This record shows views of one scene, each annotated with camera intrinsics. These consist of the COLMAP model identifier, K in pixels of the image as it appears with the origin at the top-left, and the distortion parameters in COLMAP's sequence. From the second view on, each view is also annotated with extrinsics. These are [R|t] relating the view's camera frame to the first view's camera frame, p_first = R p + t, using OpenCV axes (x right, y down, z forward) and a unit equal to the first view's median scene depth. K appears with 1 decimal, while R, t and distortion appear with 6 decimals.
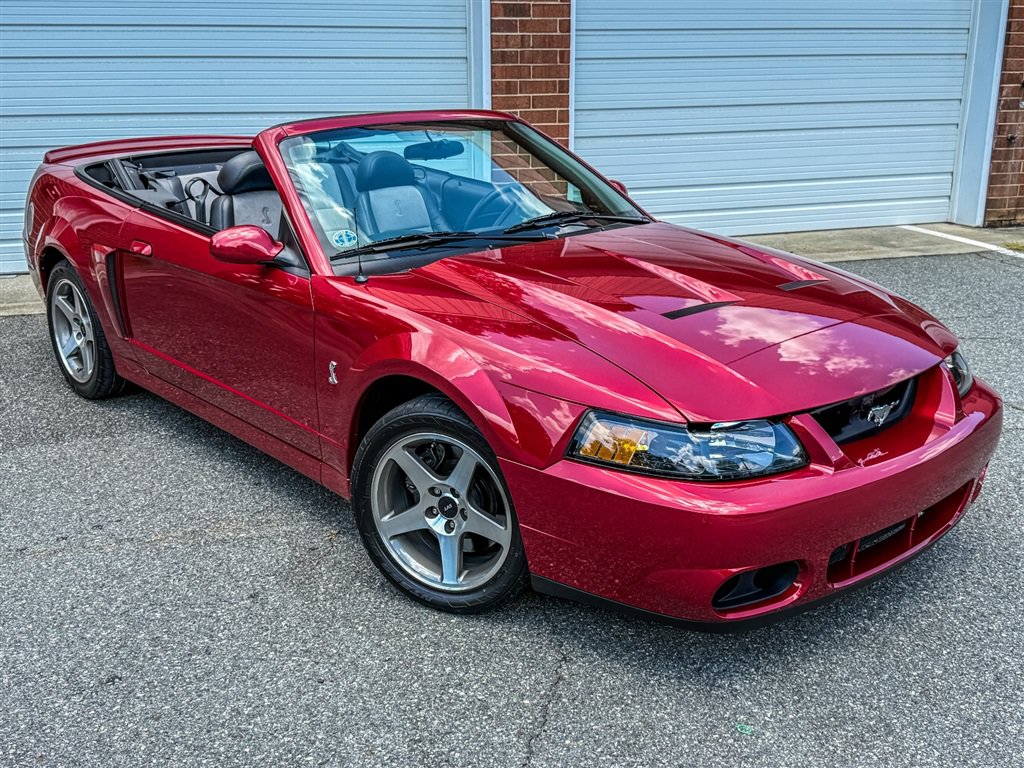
lens RADIAL K [[1089.5, 0, 516.3], [0, 1089.5, 383.6], [0, 0, 1]] dist [0.167877, -0.340419]
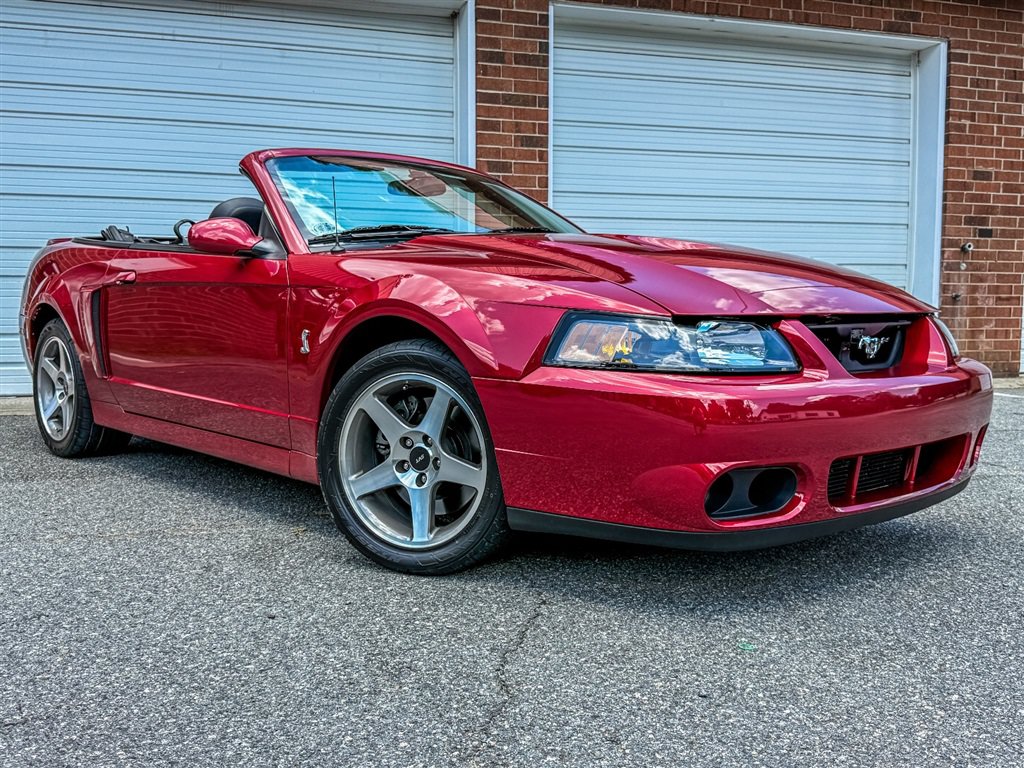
lens RADIAL K [[1008.4, 0, 513.1], [0, 1008.4, 388.5], [0, 0, 1]] dist [0.155447, -0.313132]
pose [[0.999937, 0.002826, 0.010903, 0.008116], [-0.000419, 0.976672, -0.214734, 0.238007], [-0.011255, 0.214716, 0.976612, 0.133676]]
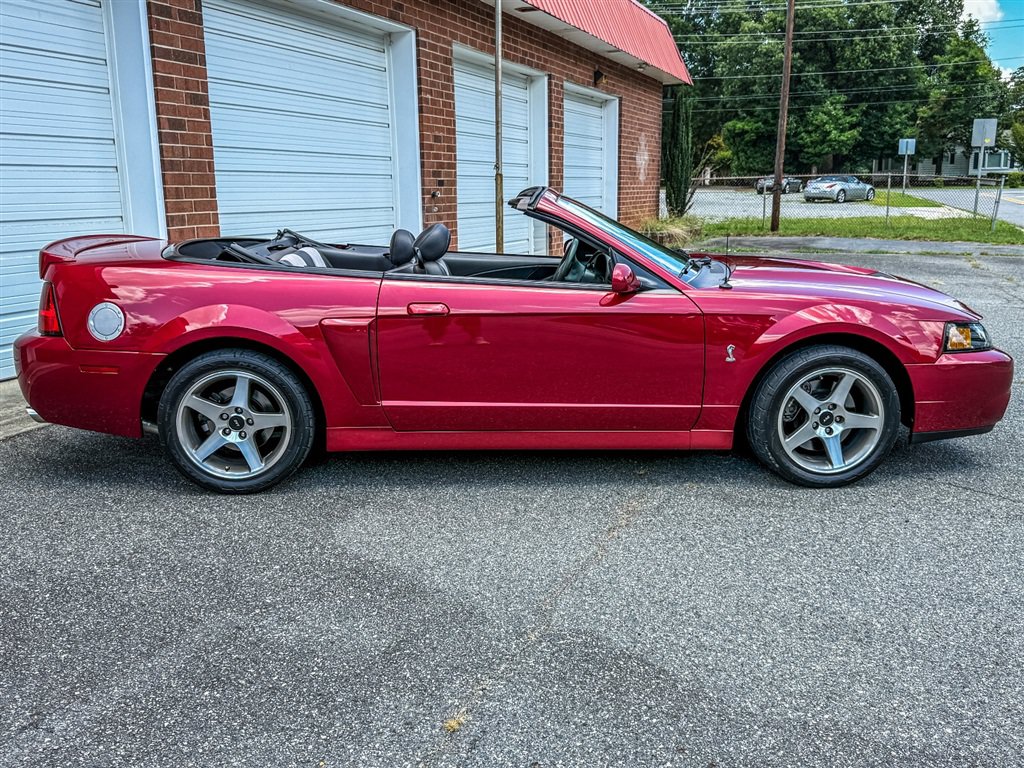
lens RADIAL K [[966.8, 0, 504.6], [0, 966.8, 375.3], [0, 0, 1]] dist [0.153420, -0.290572]
pose [[0.632932, -0.149259, 0.759683, -1.390053], [0.230559, 0.973058, -0.000908, -0.051956], [-0.739080, 0.175727, 0.650292, 0.421787]]
